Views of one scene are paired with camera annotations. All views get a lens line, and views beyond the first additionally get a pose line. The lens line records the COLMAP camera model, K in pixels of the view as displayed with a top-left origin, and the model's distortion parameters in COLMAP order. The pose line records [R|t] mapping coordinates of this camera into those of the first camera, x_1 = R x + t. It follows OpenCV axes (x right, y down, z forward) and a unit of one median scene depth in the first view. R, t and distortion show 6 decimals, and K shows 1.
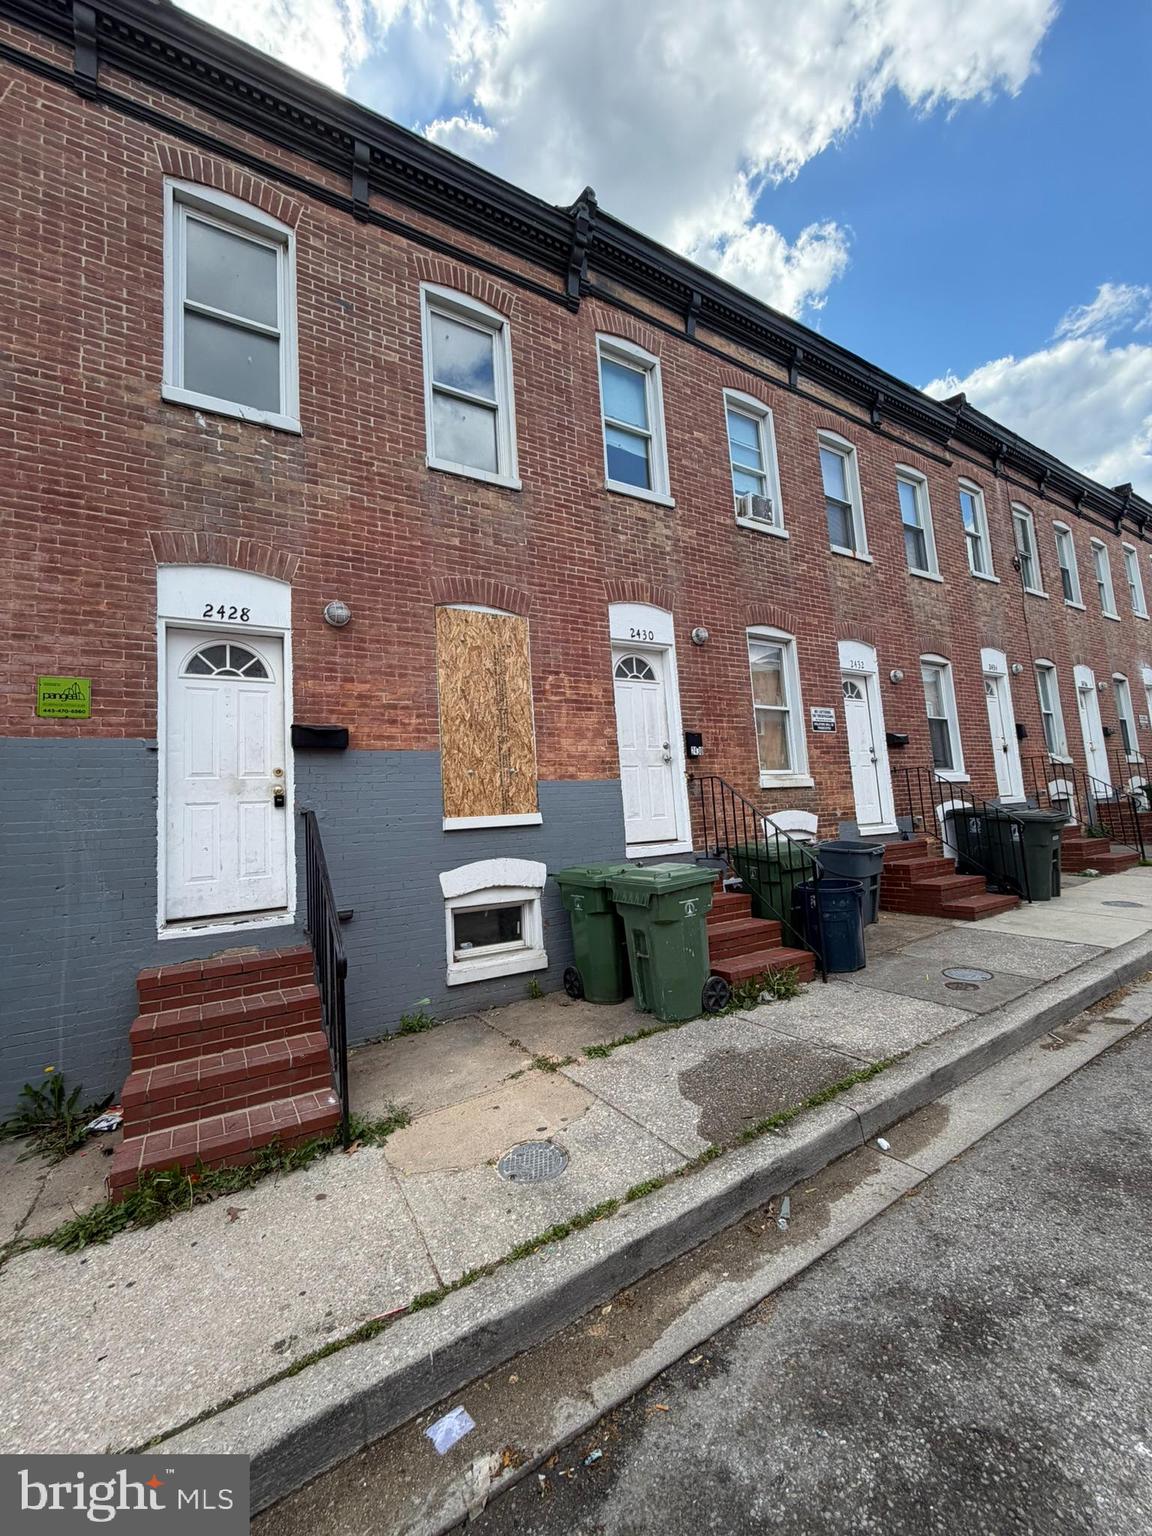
lens RADIAL K [[614.0, 0, 575.9], [0, 614.0, 759.8], [0, 0, 1]] dist [-0.000538, -0.000069]
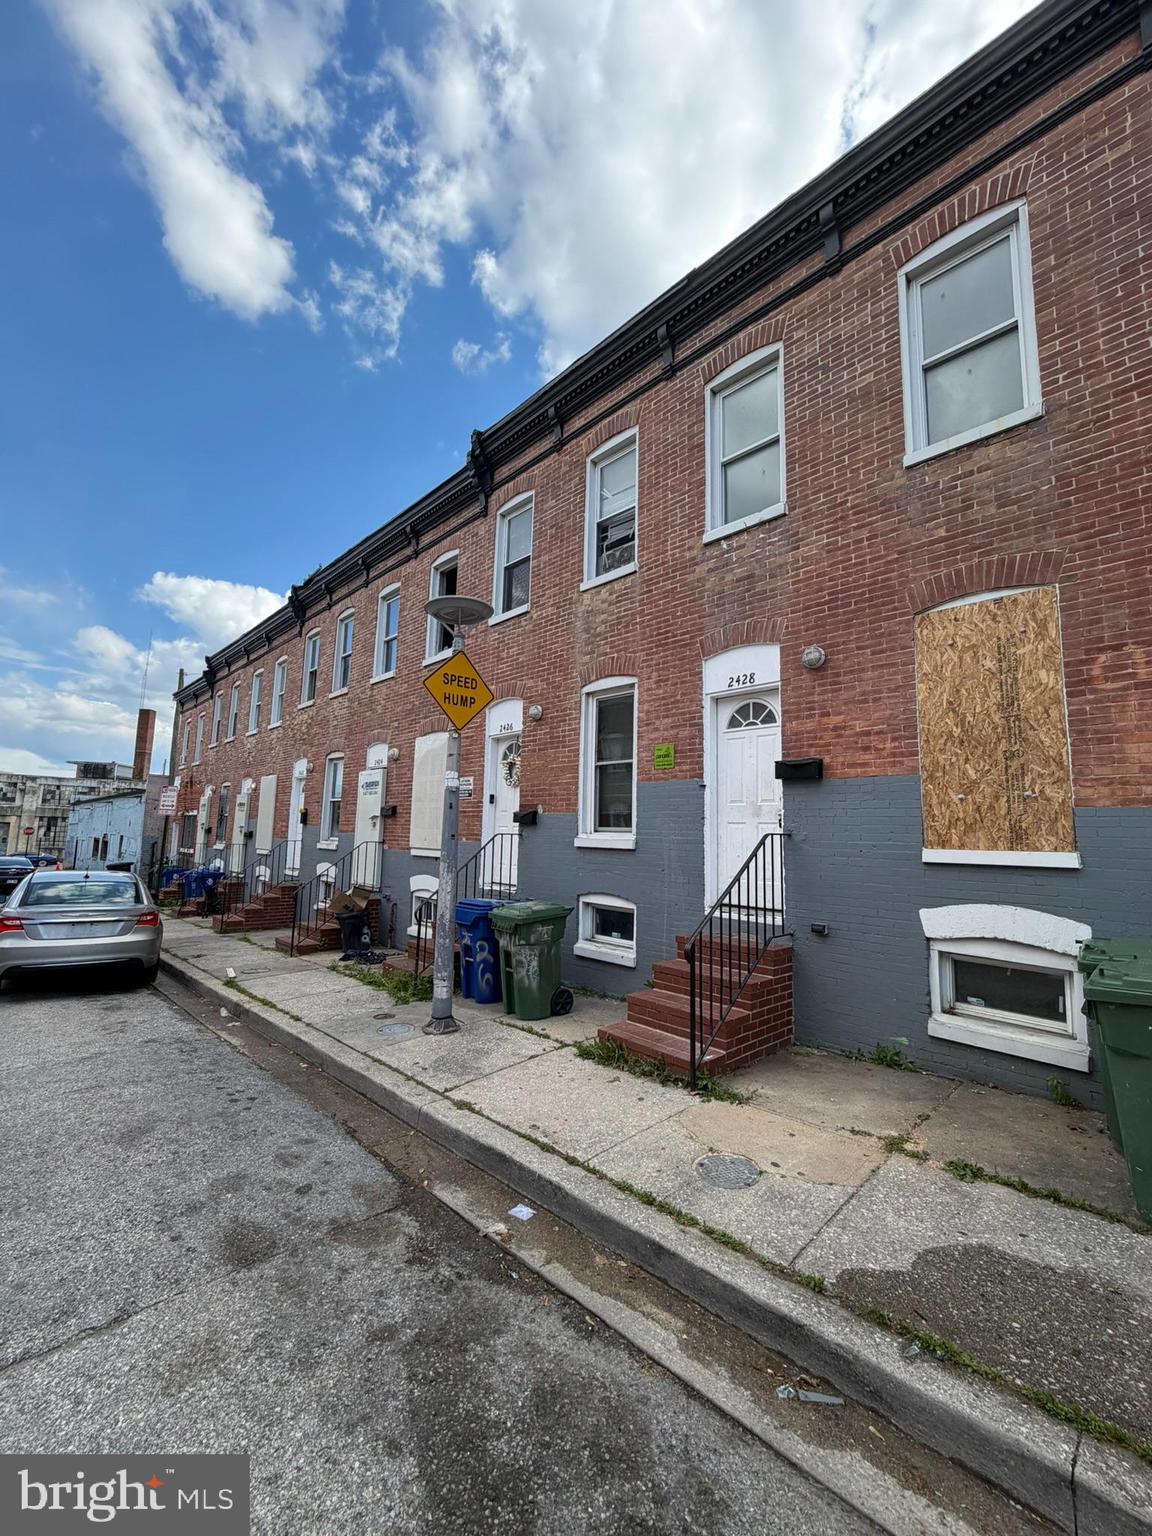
lens RADIAL K [[614.0, 0, 570.8], [0, 614.0, 757.8], [0, 0, 1]] dist [-0.000538, -0.000069]
pose [[0.214080, -0.054155, -0.975314, 0.649804], [0.063617, 0.997115, -0.041402, -0.039974], [0.974742, -0.053183, 0.216907, 0.342926]]
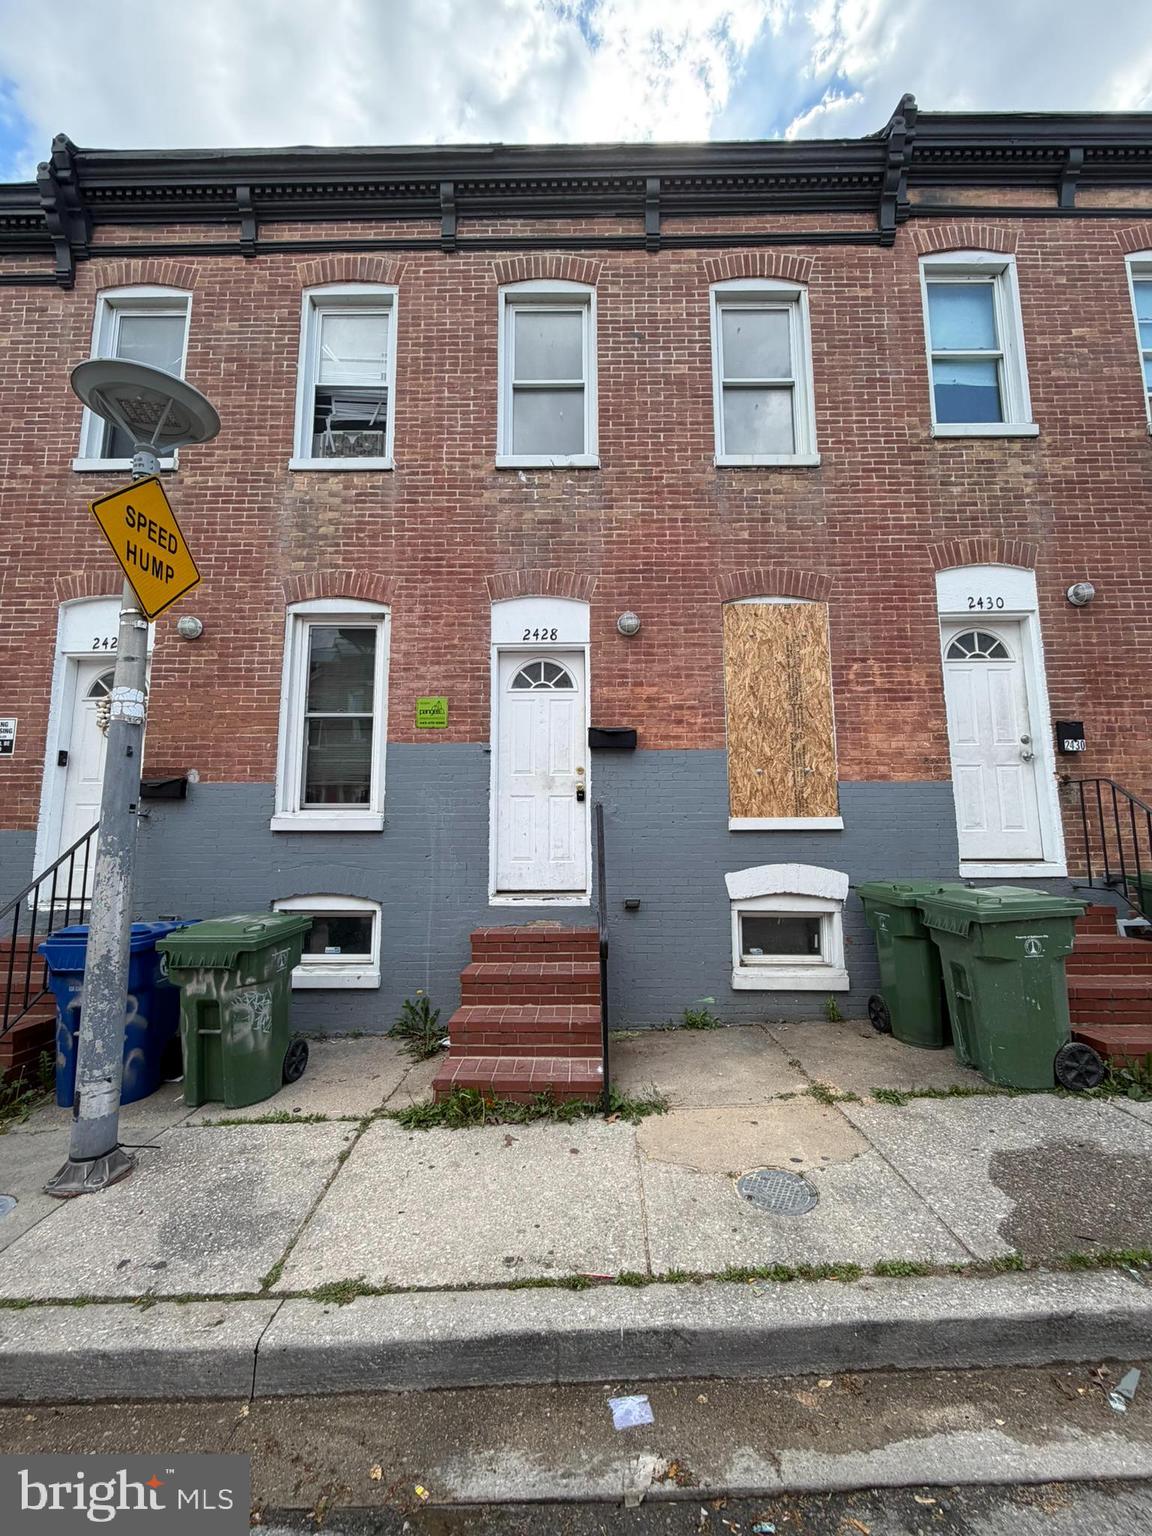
lens RADIAL K [[614.0, 0, 573.2], [0, 614.0, 760.2], [0, 0, 1]] dist [-0.000538, -0.000069]
pose [[0.848274, -0.007122, -0.529510, 0.107056], [0.004036, 0.999967, -0.006985, 0.009935], [0.529543, 0.003788, 0.848275, 0.036239]]
